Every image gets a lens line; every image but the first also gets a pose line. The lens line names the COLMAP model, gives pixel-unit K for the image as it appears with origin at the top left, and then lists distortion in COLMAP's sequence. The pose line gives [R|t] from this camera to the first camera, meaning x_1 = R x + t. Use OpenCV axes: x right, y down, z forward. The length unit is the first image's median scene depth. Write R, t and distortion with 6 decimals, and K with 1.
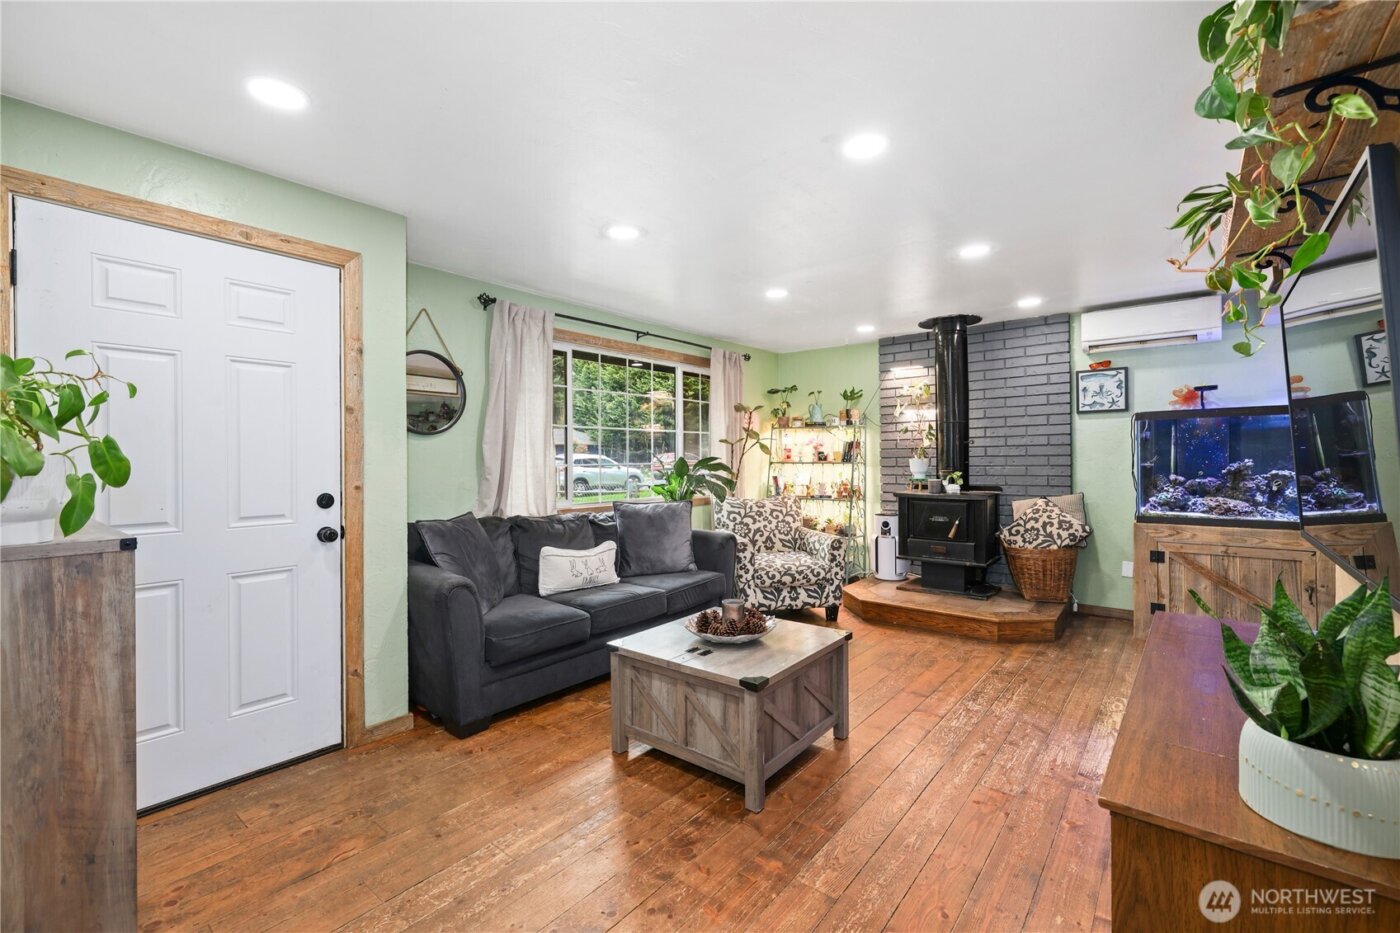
lens RADIAL K [[604.4, 0, 702.0], [0, 604.4, 462.2], [0, 0, 1]] dist [0.001925, -0.000977]
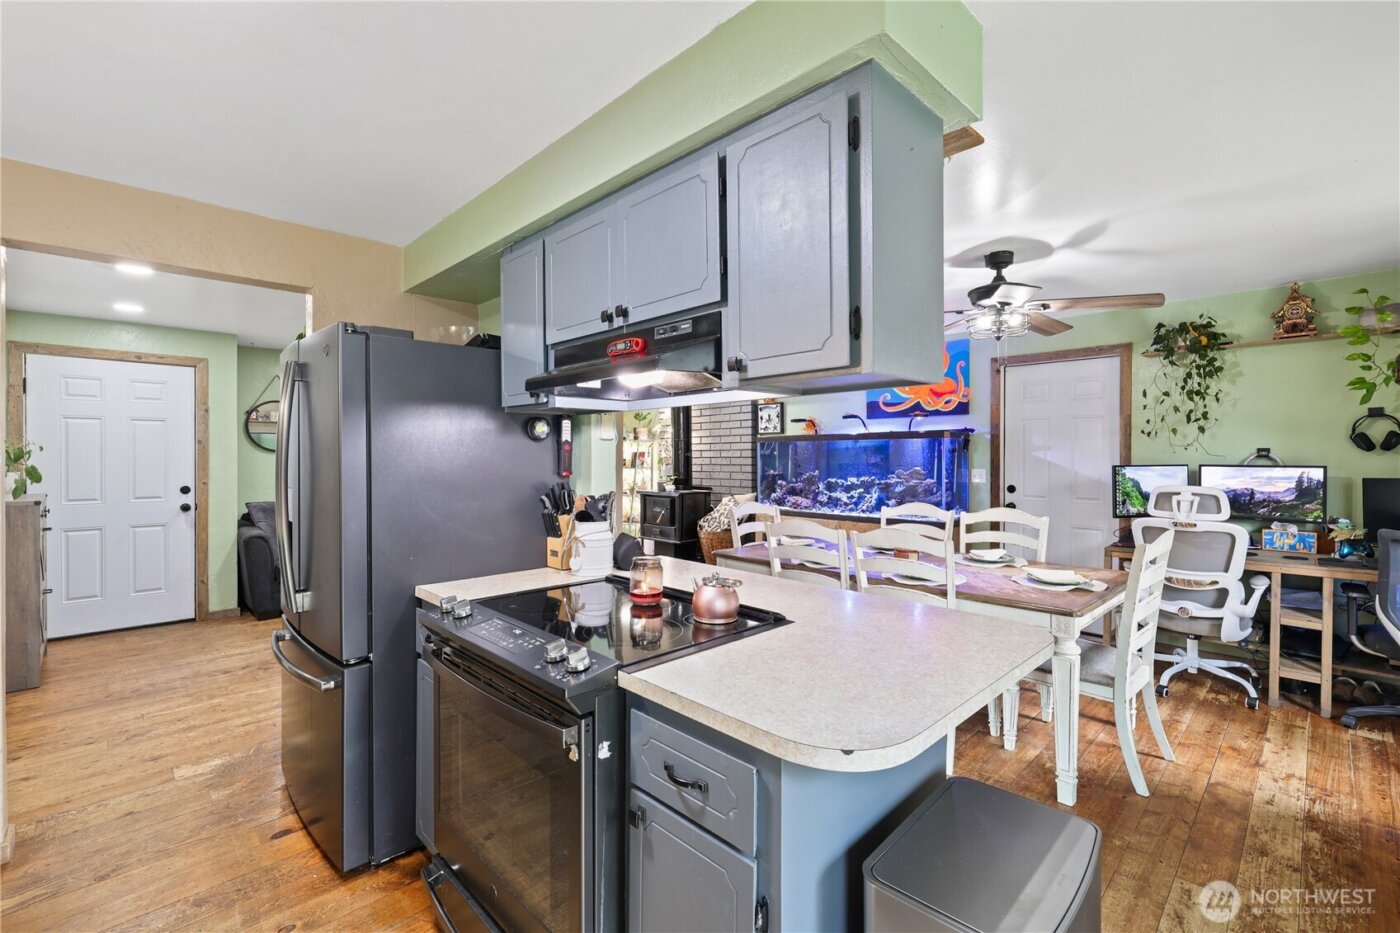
lens RADIAL K [[604.4, 0, 693.6], [0, 604.4, 461.2], [0, 0, 1]] dist [0.001925, -0.000977]
pose [[0.994513, 0.008303, -0.104279, 1.108971], [-0.007911, 0.999960, 0.004177, -0.045151], [0.104310, -0.003329, 0.994539, -0.693196]]
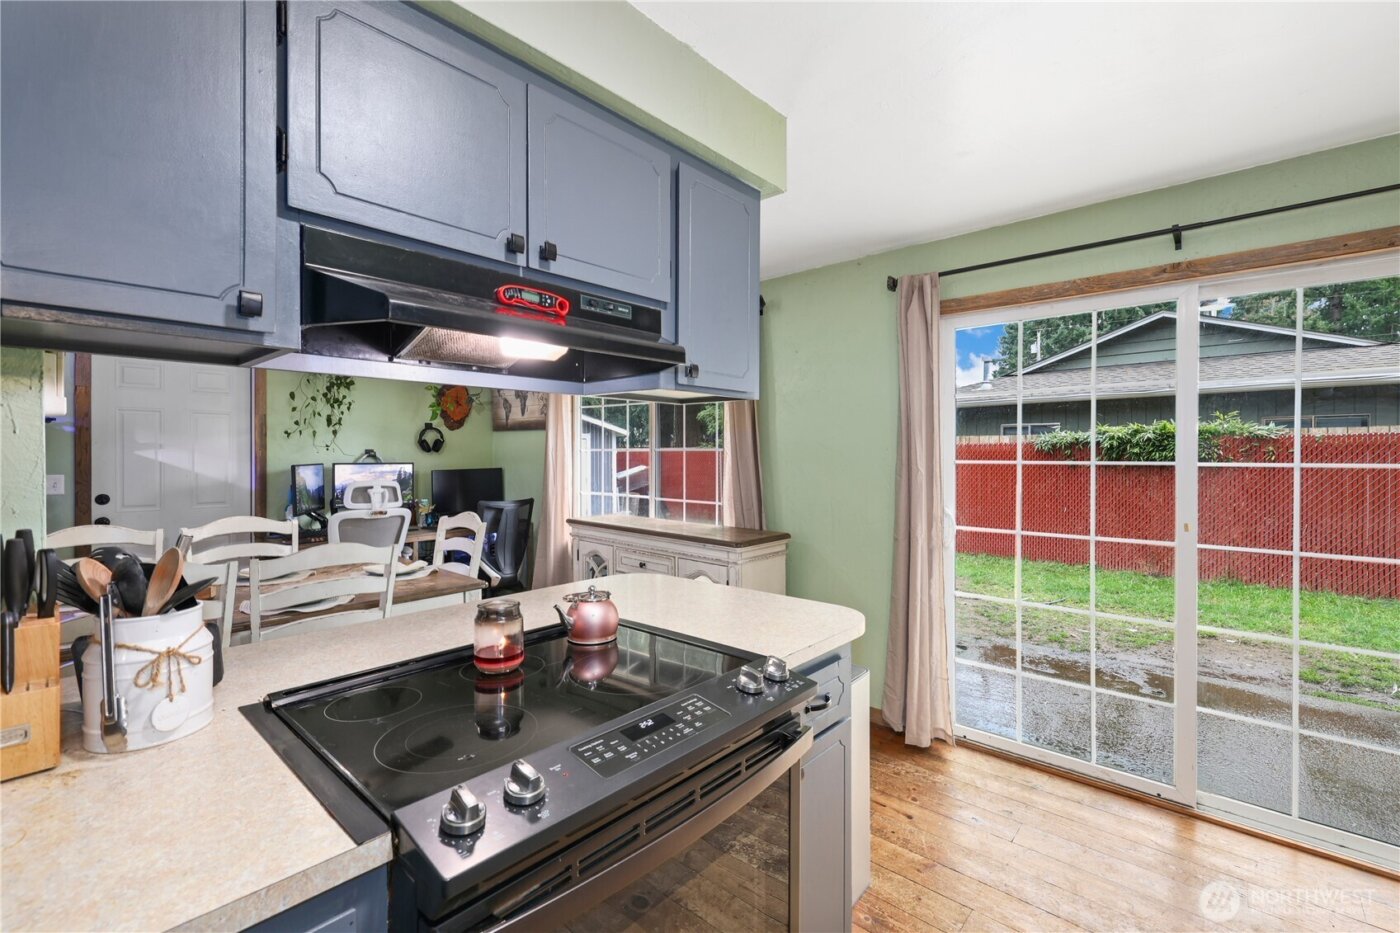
lens RADIAL K [[604.4, 0, 700.2], [0, 604.4, 460.2], [0, 0, 1]] dist [0.001925, -0.000977]
pose [[0.037808, -0.001765, 0.999283, -1.552962], [0.006423, 0.999978, 0.001524, -0.041466], [-0.999264, 0.006361, 0.037819, 1.547050]]
